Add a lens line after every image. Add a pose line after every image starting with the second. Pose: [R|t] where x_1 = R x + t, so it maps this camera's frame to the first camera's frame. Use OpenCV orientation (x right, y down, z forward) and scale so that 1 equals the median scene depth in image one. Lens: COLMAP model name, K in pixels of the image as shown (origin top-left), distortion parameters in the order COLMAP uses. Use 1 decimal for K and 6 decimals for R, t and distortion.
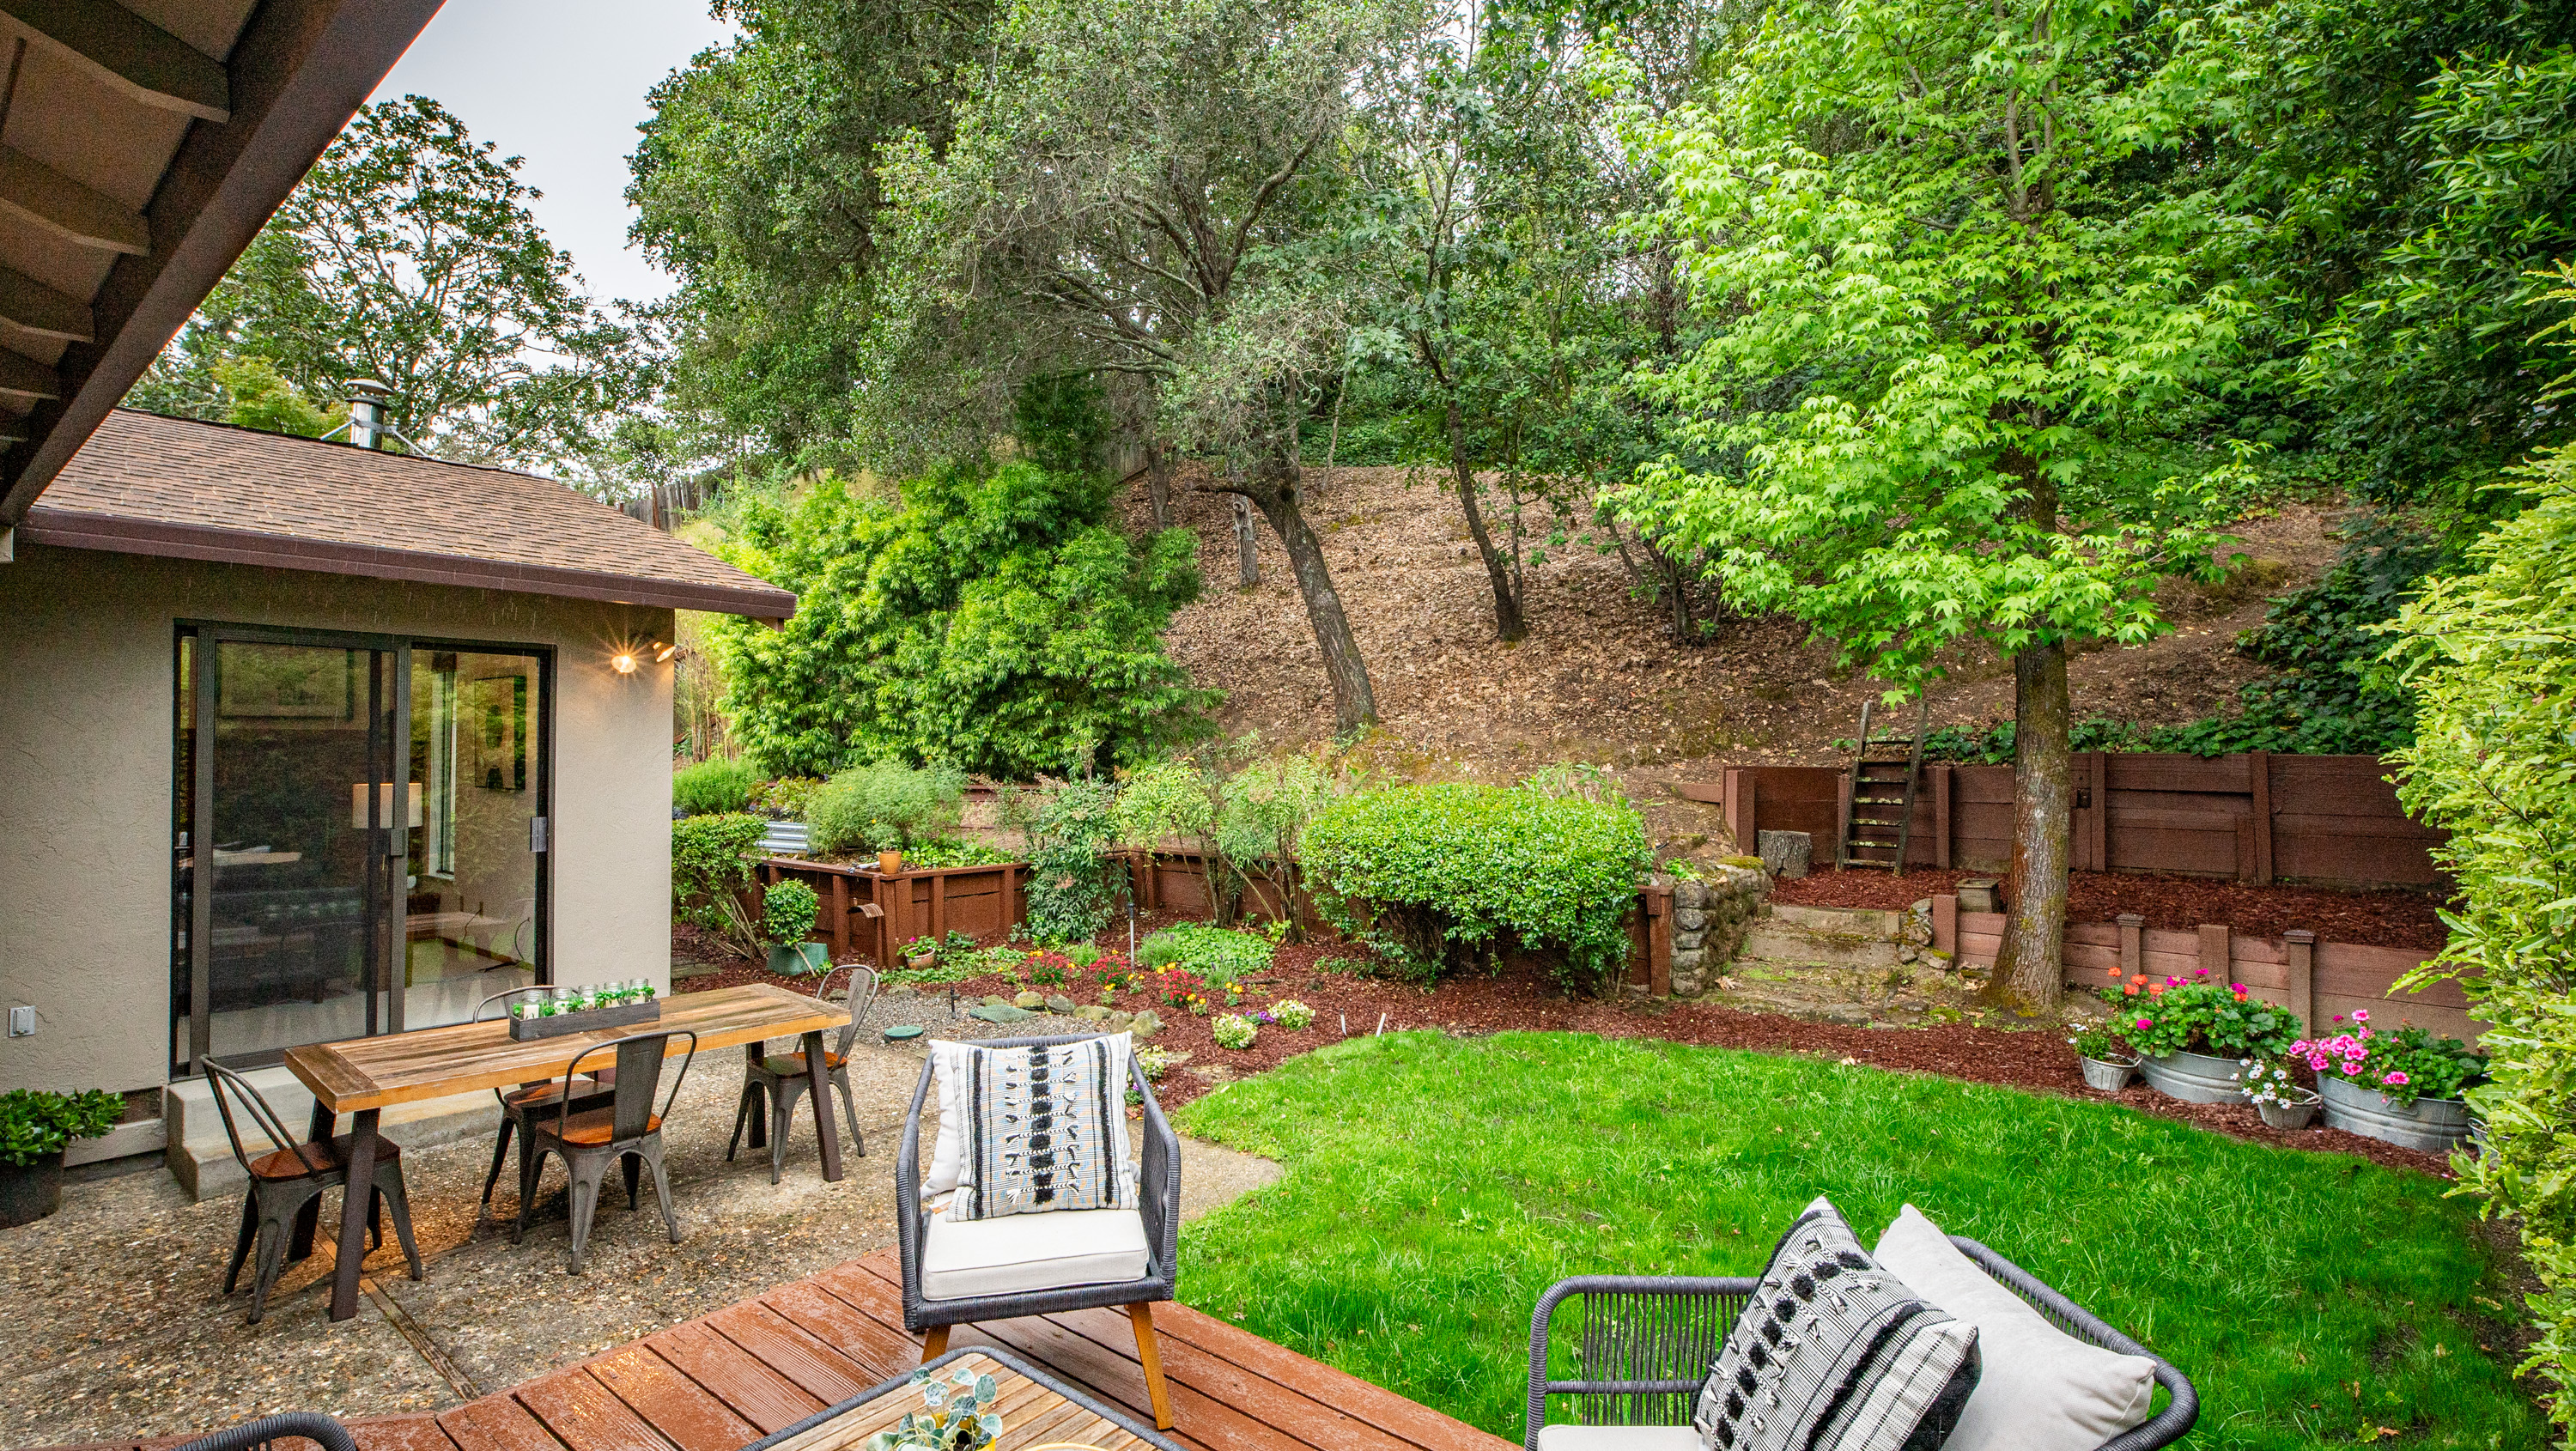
lens RADIAL K [[1154.6, 0, 1280.2], [0, 1154.6, 738.6], [0, 0, 1]] dist [0.011495, -0.008192]
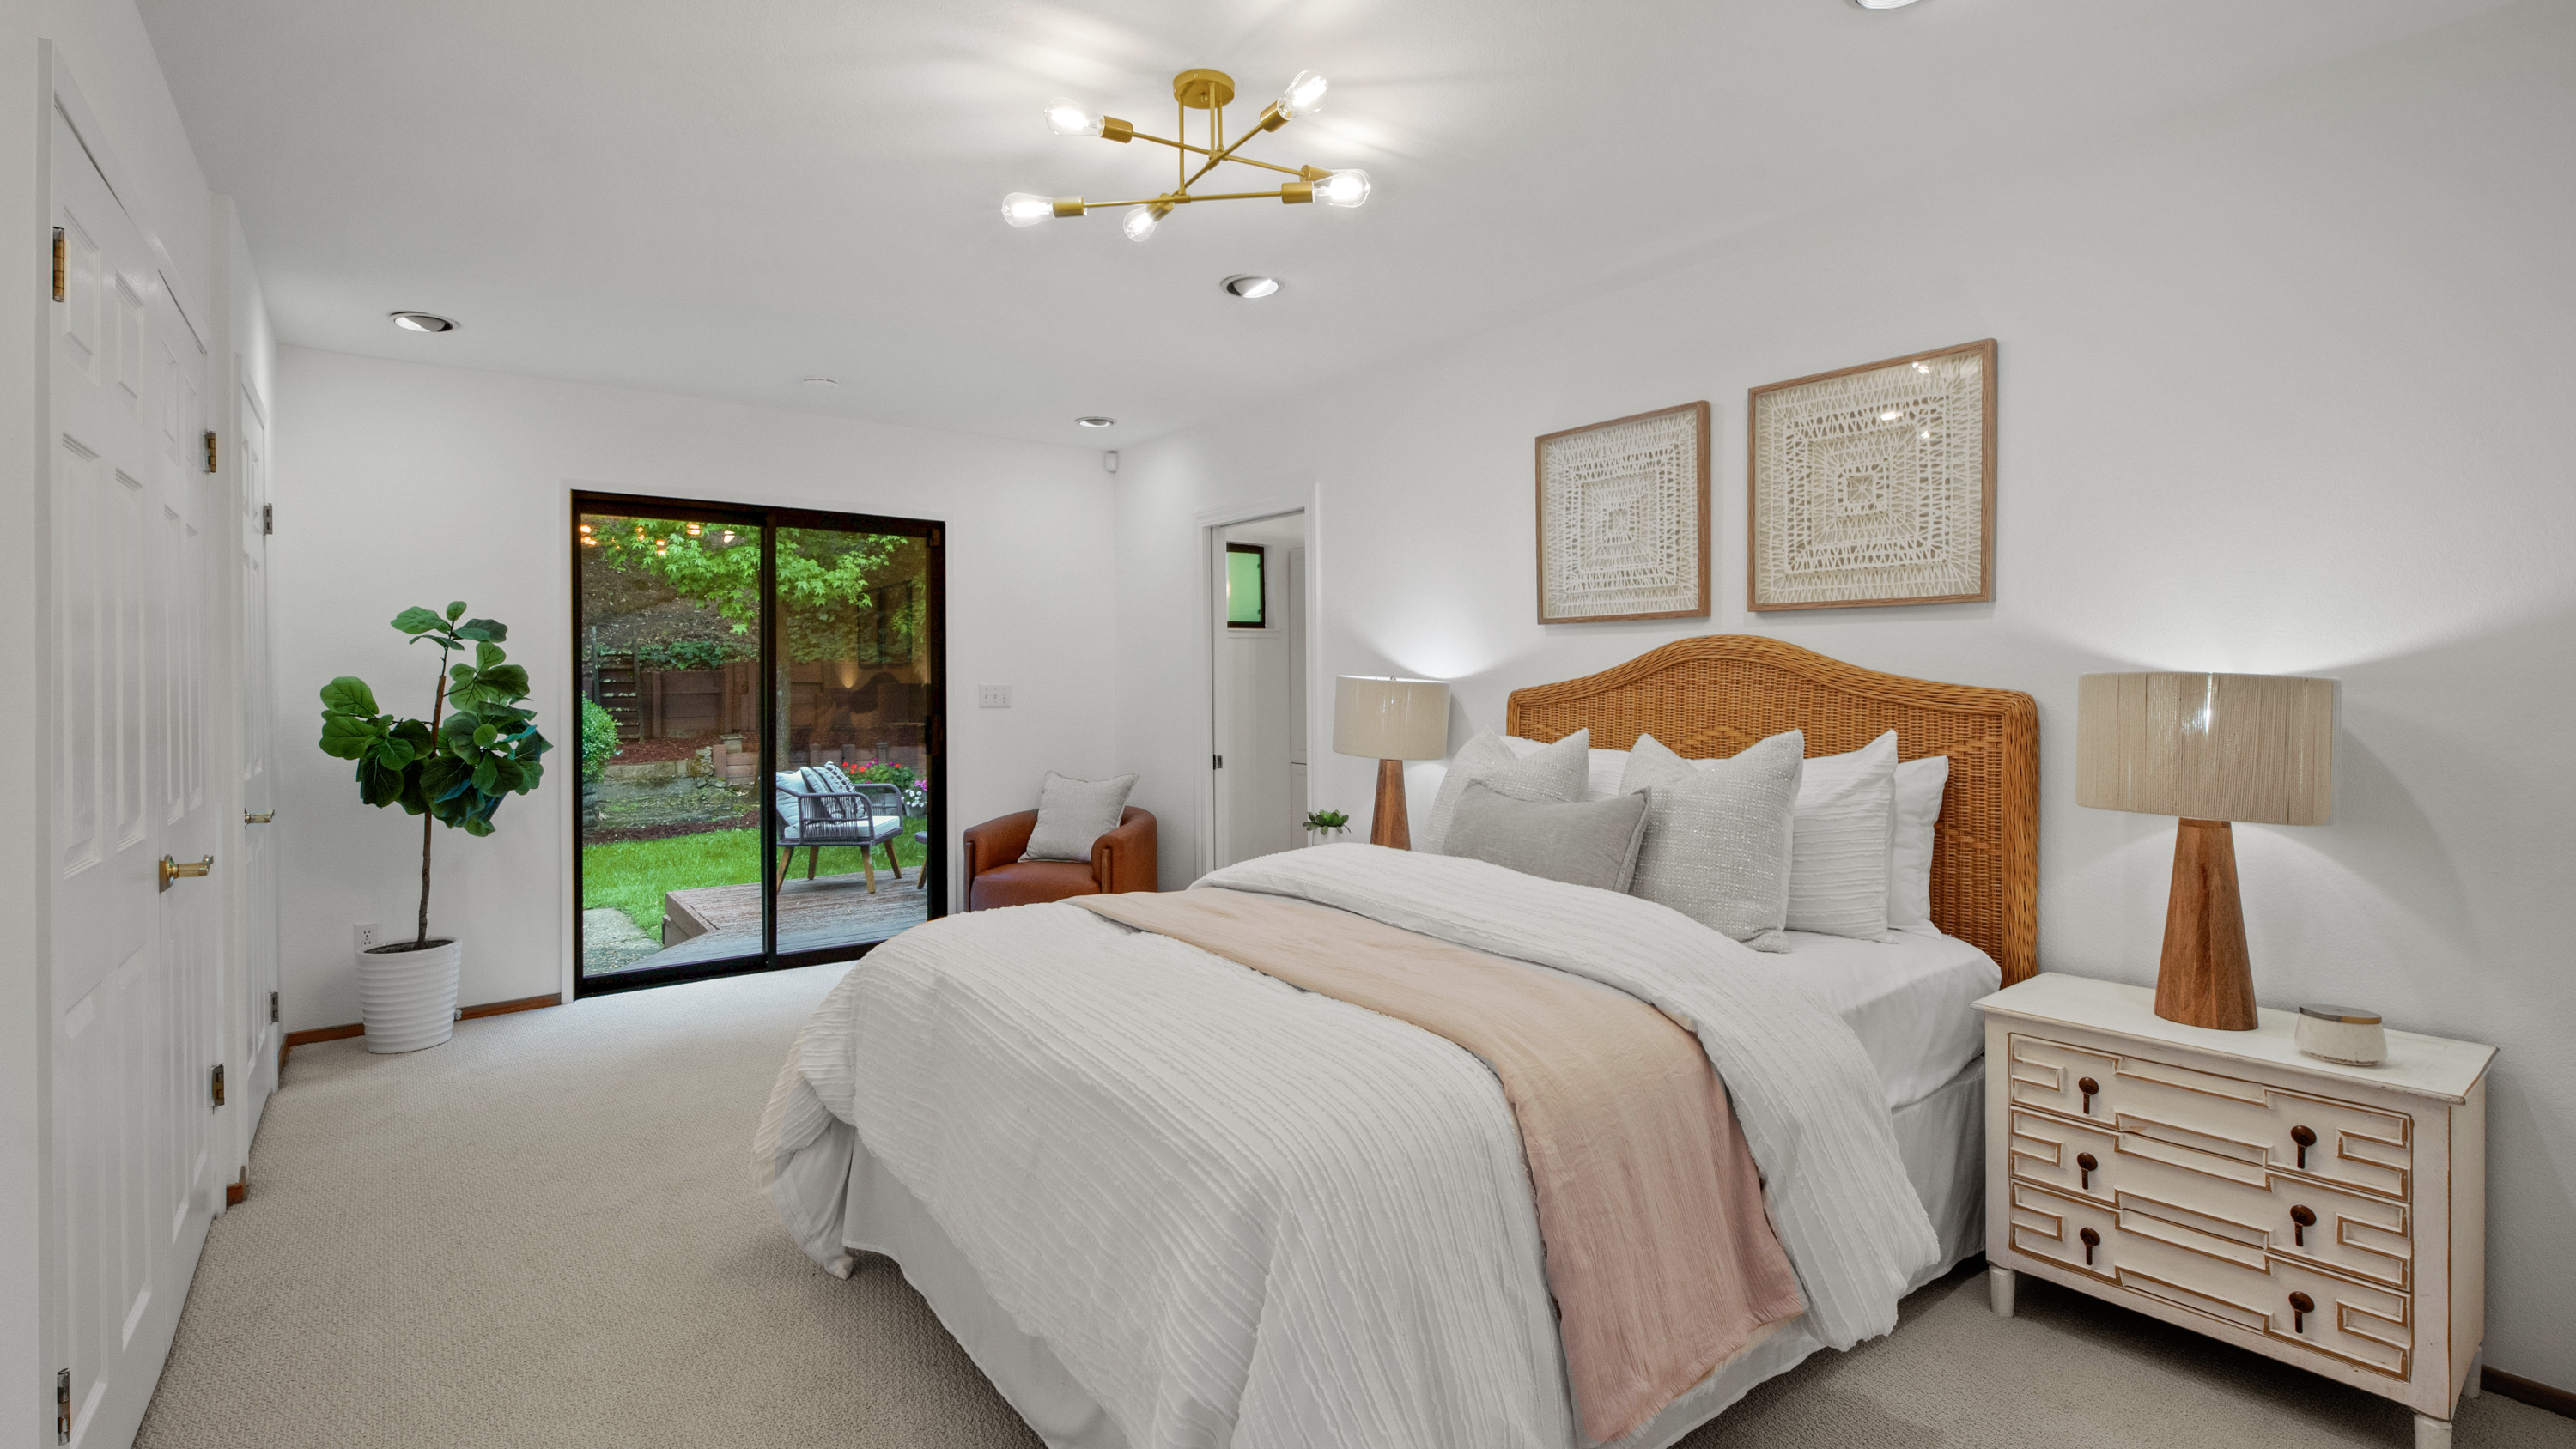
lens RADIAL K [[1154.5, 0, 1280.2], [0, 1154.5, 737.6], [0, 0, 1]] dist [0.011495, -0.008192]
pose [[0.248167, -0.059849, 0.966867, -0.693752], [-0.004491, 0.998008, 0.062929, 0.011586], [-0.968707, -0.019959, 0.247404, -0.172071]]
